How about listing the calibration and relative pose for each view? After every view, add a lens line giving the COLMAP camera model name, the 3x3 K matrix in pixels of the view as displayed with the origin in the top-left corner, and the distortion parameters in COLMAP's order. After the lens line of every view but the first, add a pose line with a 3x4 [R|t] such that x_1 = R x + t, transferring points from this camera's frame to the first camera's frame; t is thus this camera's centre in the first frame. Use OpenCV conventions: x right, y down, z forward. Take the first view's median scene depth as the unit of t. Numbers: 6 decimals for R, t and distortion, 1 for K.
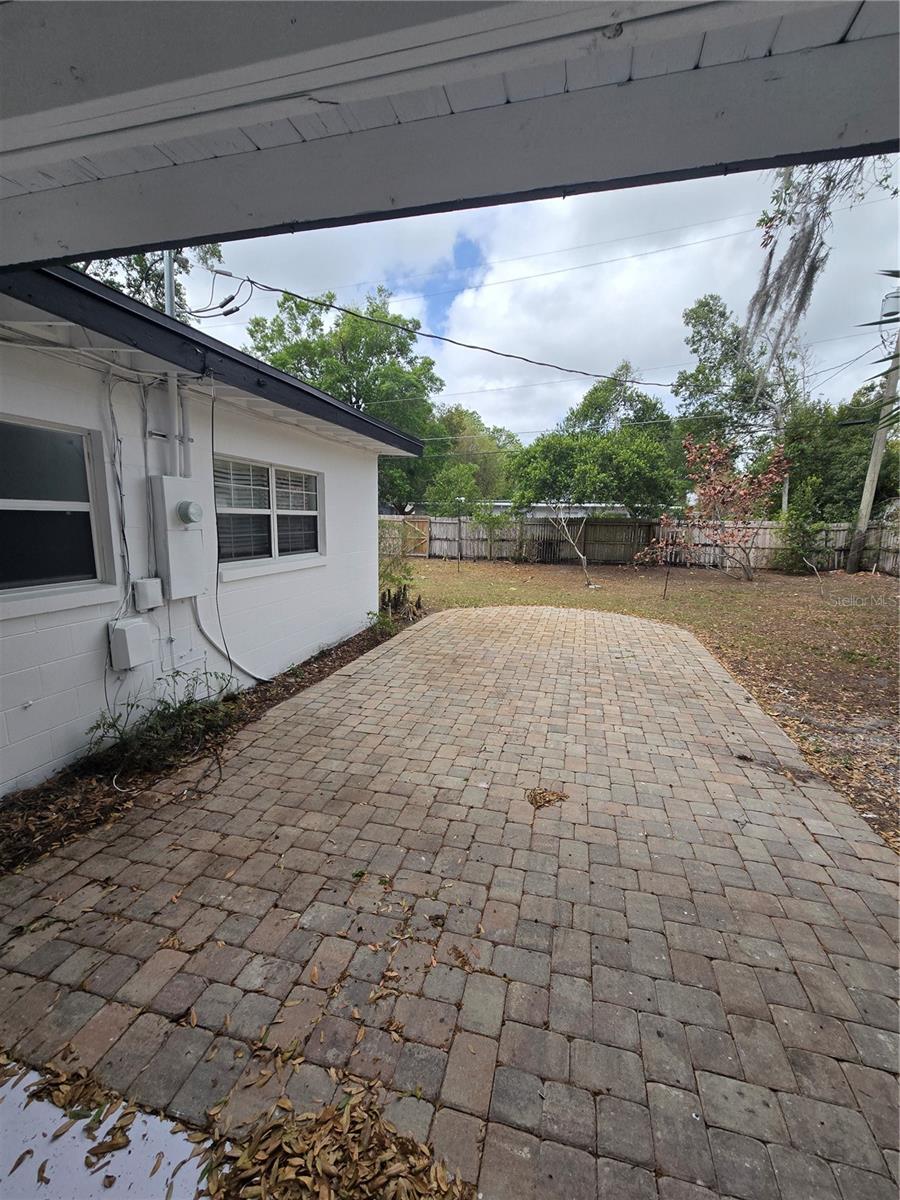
lens RADIAL K [[490.1, 0, 453.9], [0, 490.1, 599.7], [0, 0, 1]] dist [0.000682, -0.000051]
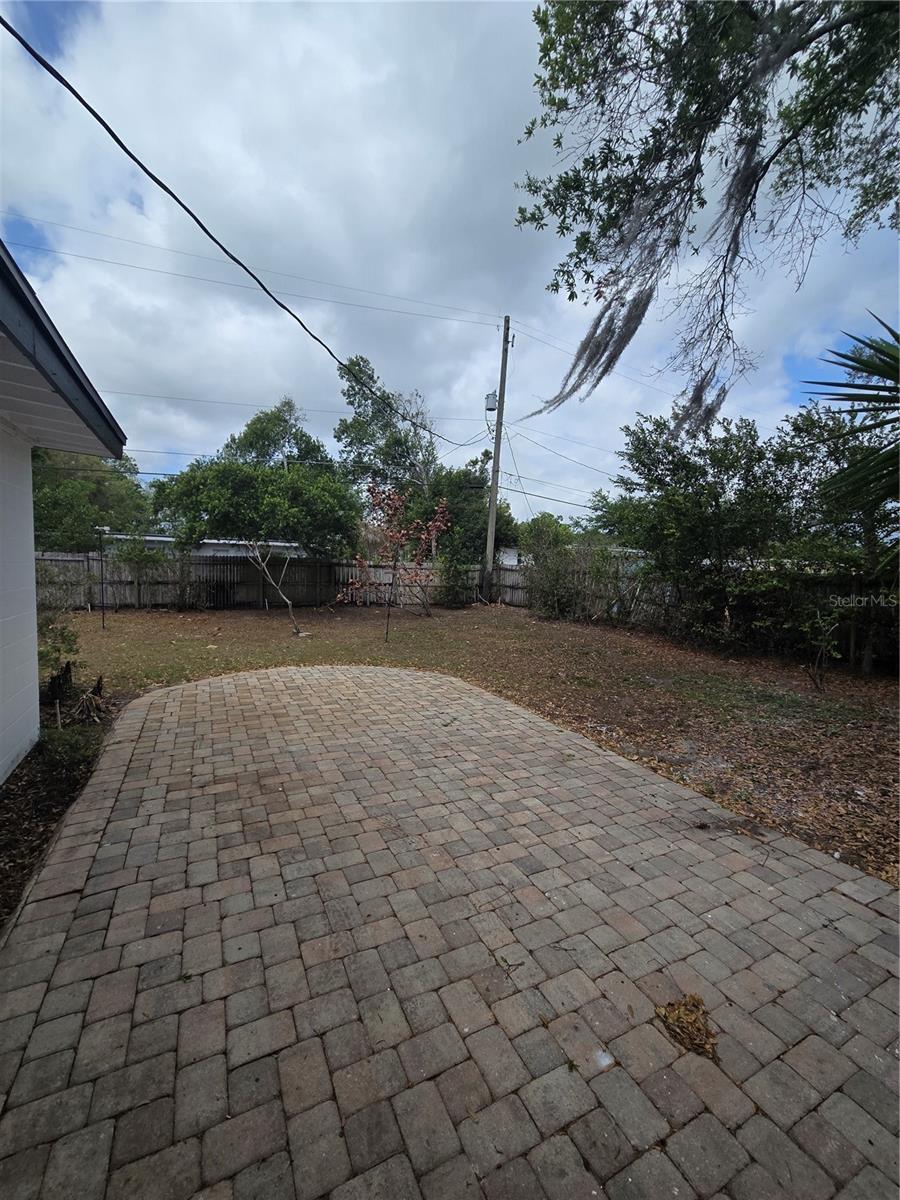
lens RADIAL K [[490.1, 0, 450.2], [0, 490.1, 599.1], [0, 0, 1]] dist [0.000682, -0.000051]
pose [[0.756857, -0.037663, 0.652494, -0.164740], [0.088847, 0.995000, -0.045625, -0.047317], [-0.647513, 0.092503, 0.756419, 0.270516]]
